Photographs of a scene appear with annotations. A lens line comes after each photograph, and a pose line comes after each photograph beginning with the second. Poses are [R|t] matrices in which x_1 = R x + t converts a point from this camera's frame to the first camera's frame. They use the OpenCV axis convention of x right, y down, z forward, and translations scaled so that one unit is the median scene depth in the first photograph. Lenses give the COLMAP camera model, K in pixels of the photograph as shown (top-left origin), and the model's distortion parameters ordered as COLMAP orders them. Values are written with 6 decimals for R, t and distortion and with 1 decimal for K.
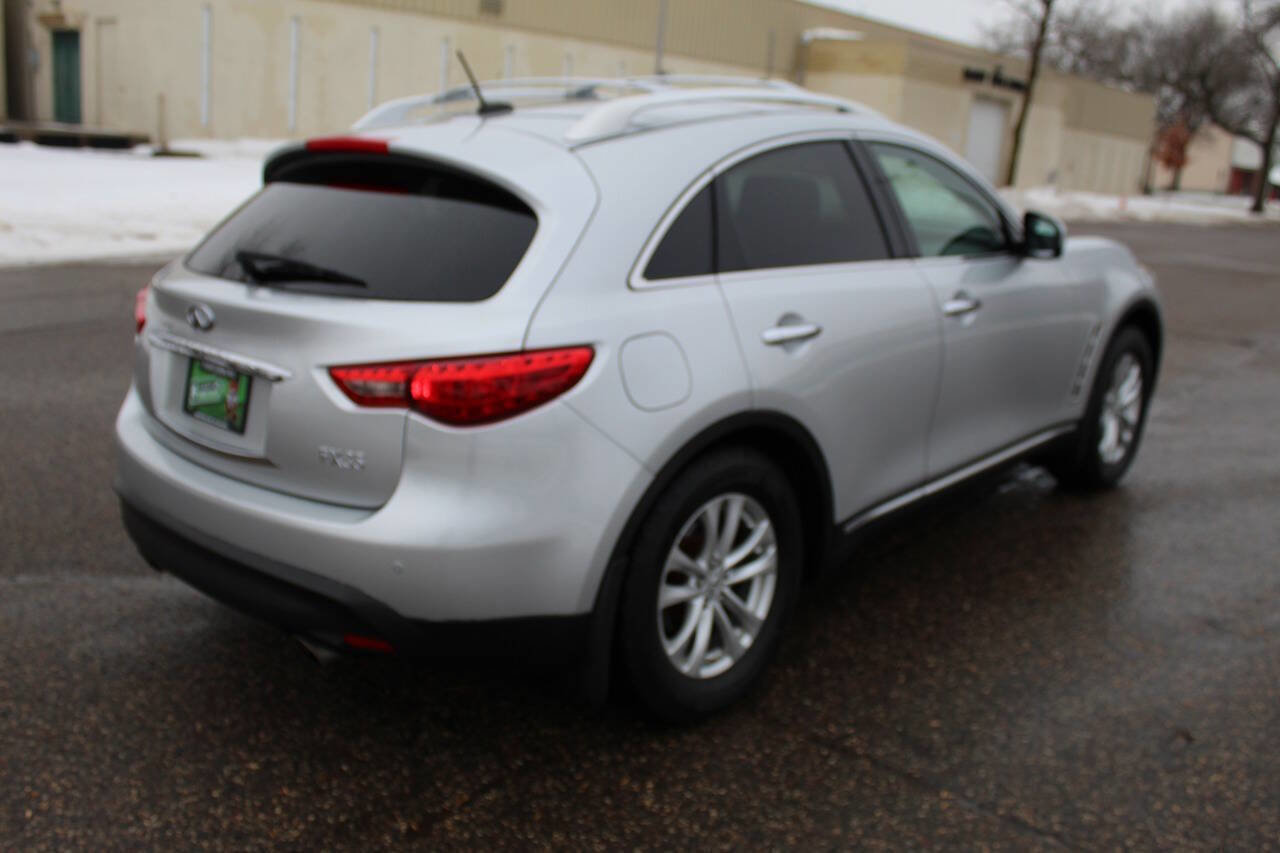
lens RADIAL K [[1187.1, 0, 639.6], [0, 1187.1, 435.0], [0, 0, 1]] dist [-0.175411, 0.191675]
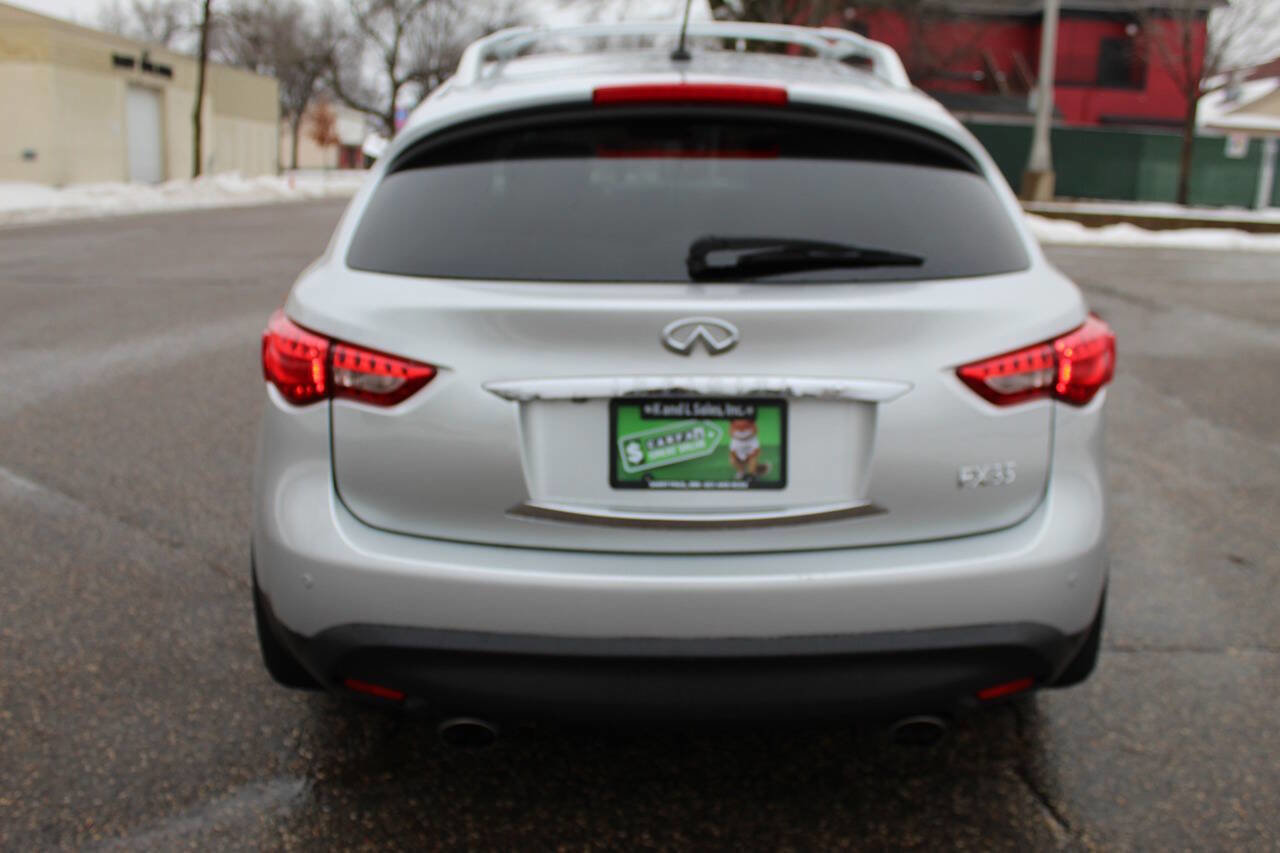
lens RADIAL K [[1187.1, 0, 639.6], [0, 1187.1, 435.0], [0, 0, 1]] dist [-0.175411, 0.191675]
pose [[0.733825, -0.193141, 0.651305, -0.850651], [0.186700, 0.979154, 0.080008, -0.104691], [-0.653180, 0.062887, 0.754587, 0.487386]]
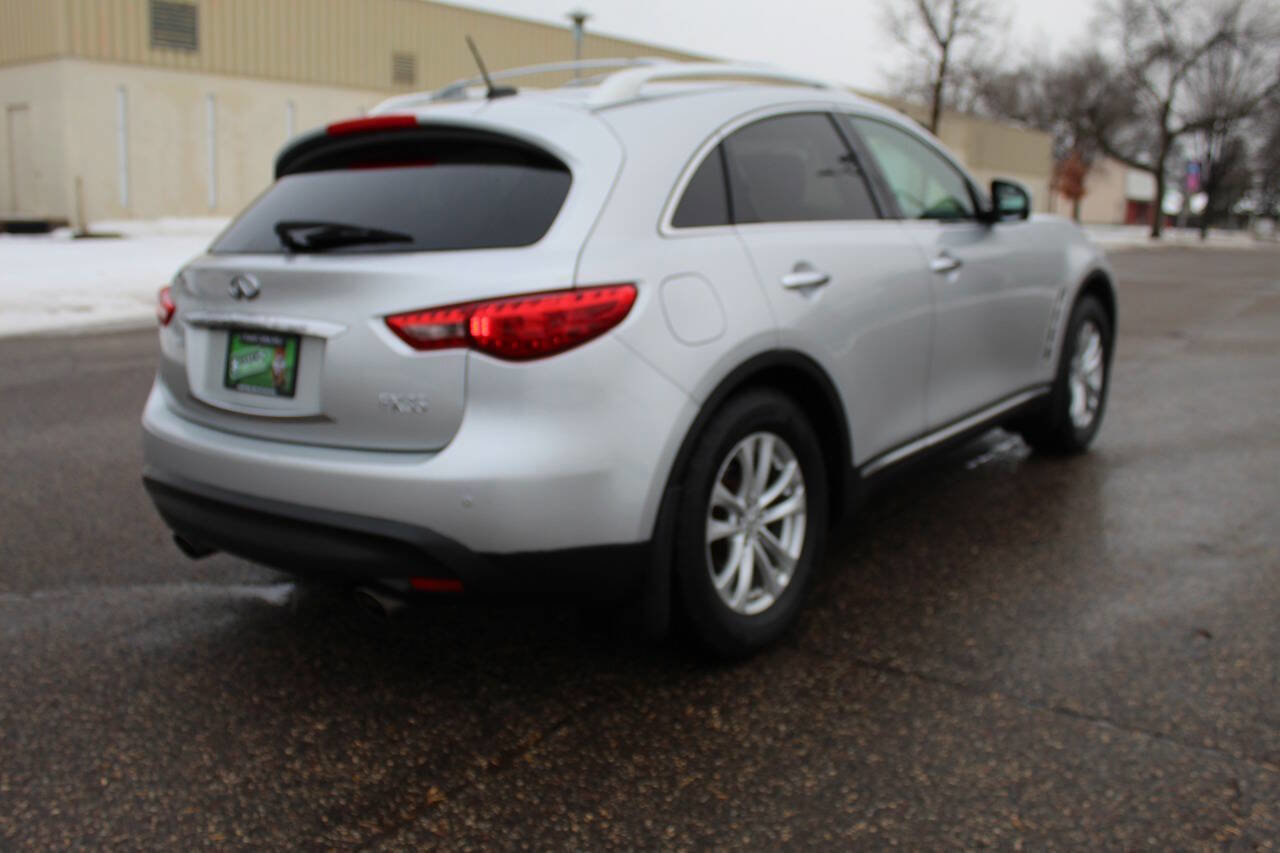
lens RADIAL K [[1187.1, 0, 639.6], [0, 1187.1, 435.0], [0, 0, 1]] dist [-0.175411, 0.191675]
pose [[0.995614, -0.066903, 0.065394, -0.104353], [0.070484, 0.996046, -0.054082, 0.105683], [-0.061517, 0.058455, 0.996393, -0.035437]]
